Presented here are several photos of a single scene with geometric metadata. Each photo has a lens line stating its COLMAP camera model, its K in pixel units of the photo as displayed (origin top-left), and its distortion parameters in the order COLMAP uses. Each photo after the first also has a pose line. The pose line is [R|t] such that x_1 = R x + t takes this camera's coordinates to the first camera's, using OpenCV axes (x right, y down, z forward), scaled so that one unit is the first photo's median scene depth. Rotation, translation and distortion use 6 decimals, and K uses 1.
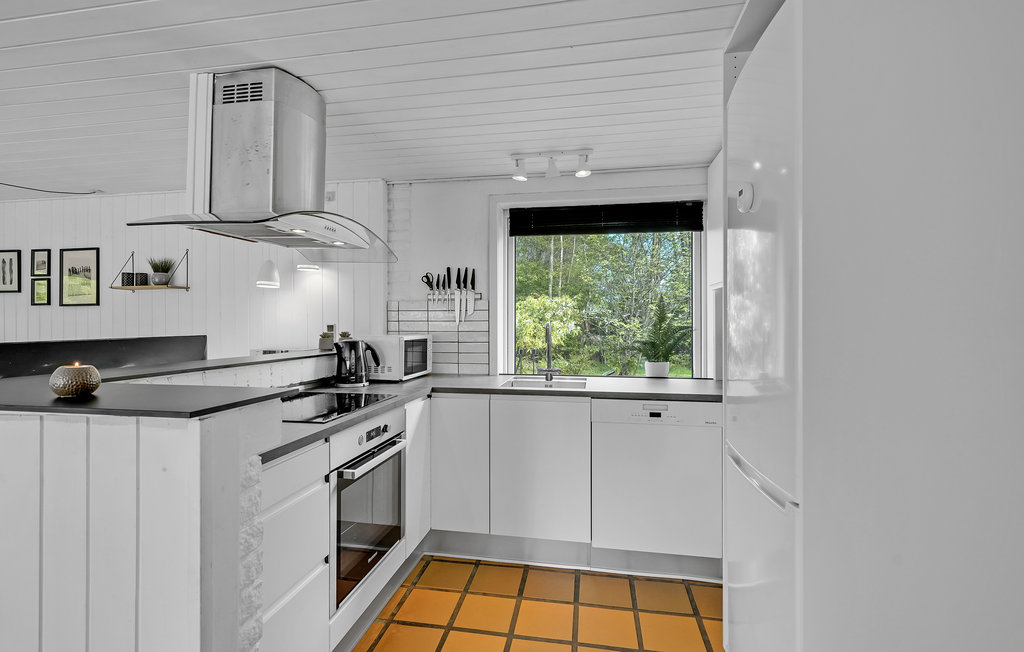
lens RADIAL K [[467.5, 0, 517.3], [0, 467.5, 325.7], [0, 0, 1]] dist [-0.004501, 0.001981]
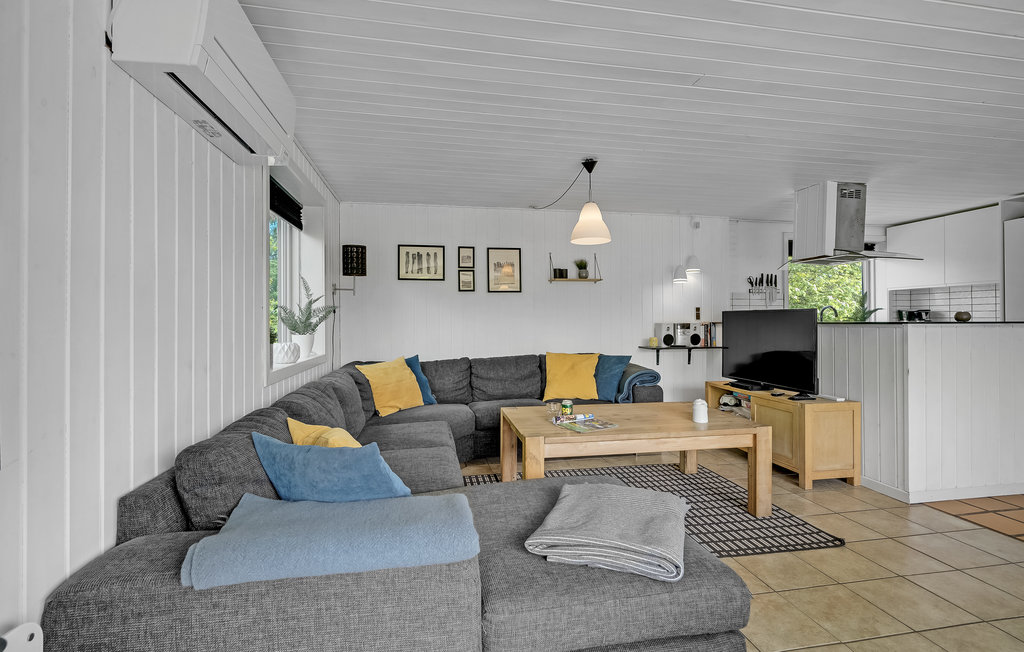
lens RADIAL K [[467.5, 0, 508.1], [0, 467.5, 317.3], [0, 0, 1]] dist [-0.004501, 0.001981]
pose [[0.940340, 0.000155, 0.340237, -1.551649], [0.002726, 0.999964, -0.007991, 0.042432], [-0.340226, 0.008442, 0.940306, -0.256811]]
